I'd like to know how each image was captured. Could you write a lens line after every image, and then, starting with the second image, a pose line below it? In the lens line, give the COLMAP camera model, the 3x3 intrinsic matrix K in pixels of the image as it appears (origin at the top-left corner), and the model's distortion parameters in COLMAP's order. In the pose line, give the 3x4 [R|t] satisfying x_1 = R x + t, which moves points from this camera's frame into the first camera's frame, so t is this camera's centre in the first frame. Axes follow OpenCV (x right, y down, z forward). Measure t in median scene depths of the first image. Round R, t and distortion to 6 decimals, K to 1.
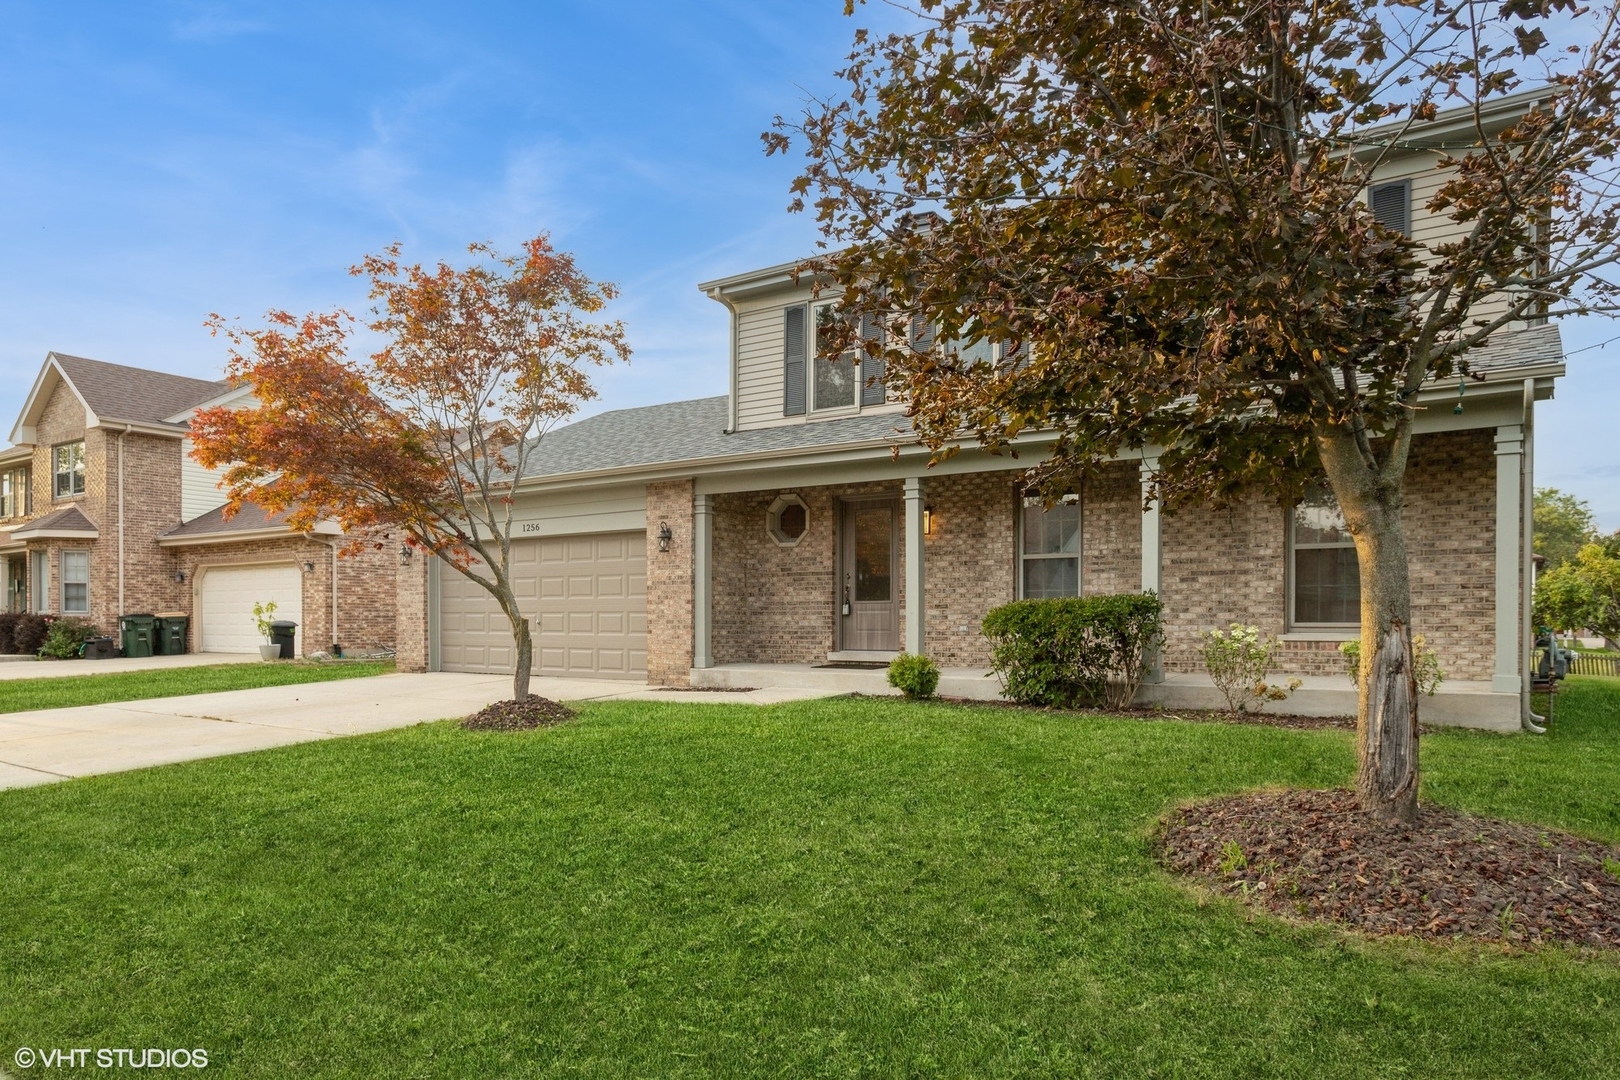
lens RADIAL K [[1112.5, 0, 814.4], [0, 1112.5, 544.9], [0, 0, 1]] dist [-0.024970, 0.003685]
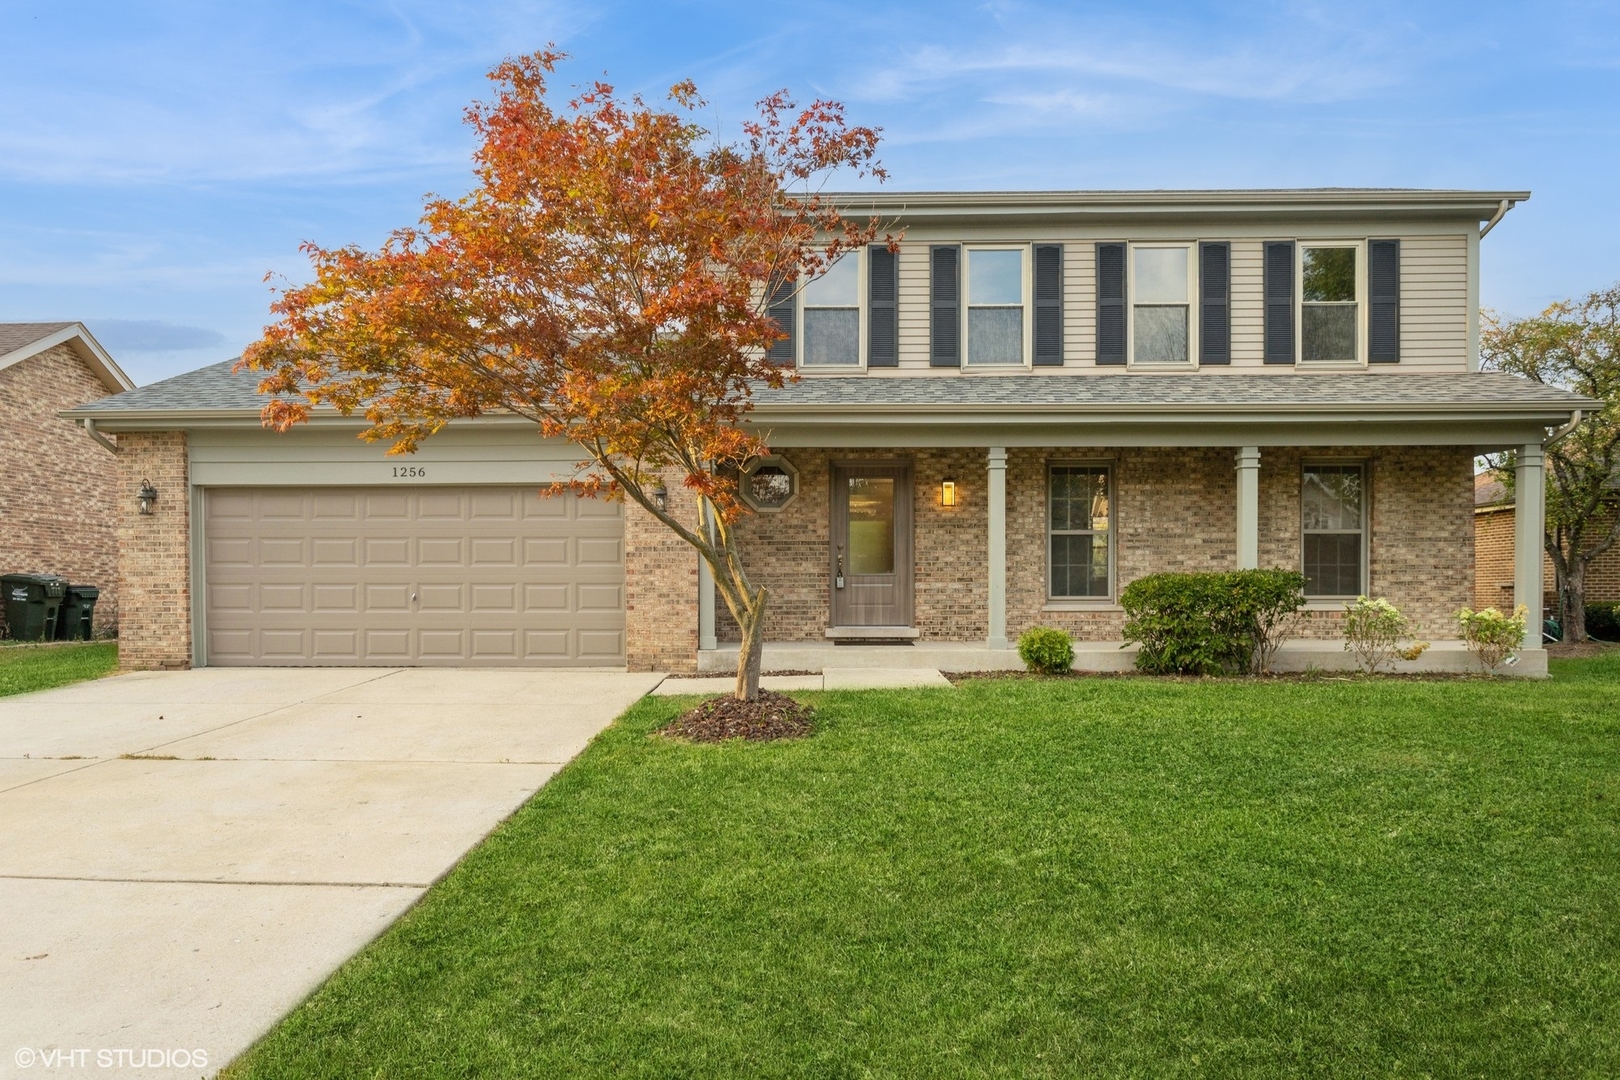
lens RADIAL K [[987.4, 0, 799.4], [0, 987.4, 538.6], [0, 0, 1]] dist [-0.015835, -0.001940]
pose [[0.827138, 0.031334, 0.561124, -0.512511], [-0.037071, 0.999312, -0.001157, 0.025995], [-0.560775, -0.019844, 0.827731, 0.366490]]
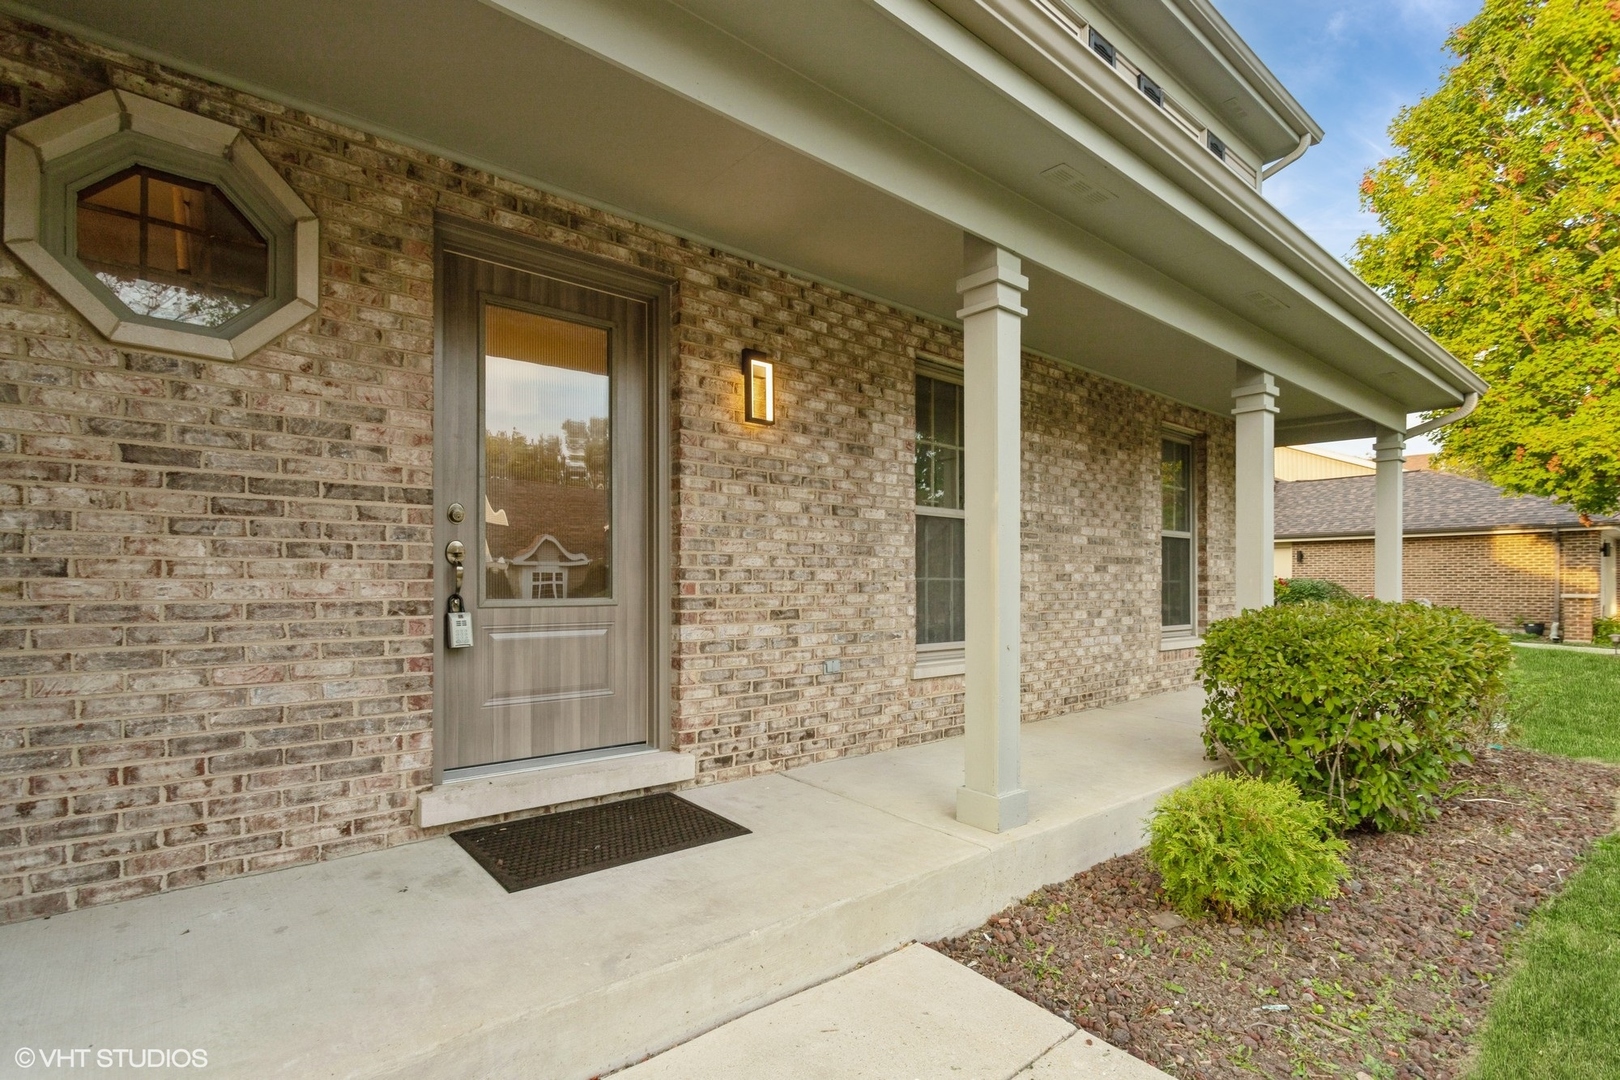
lens RADIAL K [[785.7, 0, 746.8], [0, 785.7, 576.9], [0, 0, 1]] dist [-0.001078, 0.001246]
pose [[0.259565, 0.016694, 0.965581, -0.161255], [-0.059443, 0.998231, -0.001279, 0.044301], [-0.963894, -0.057065, 0.260098, 0.964365]]
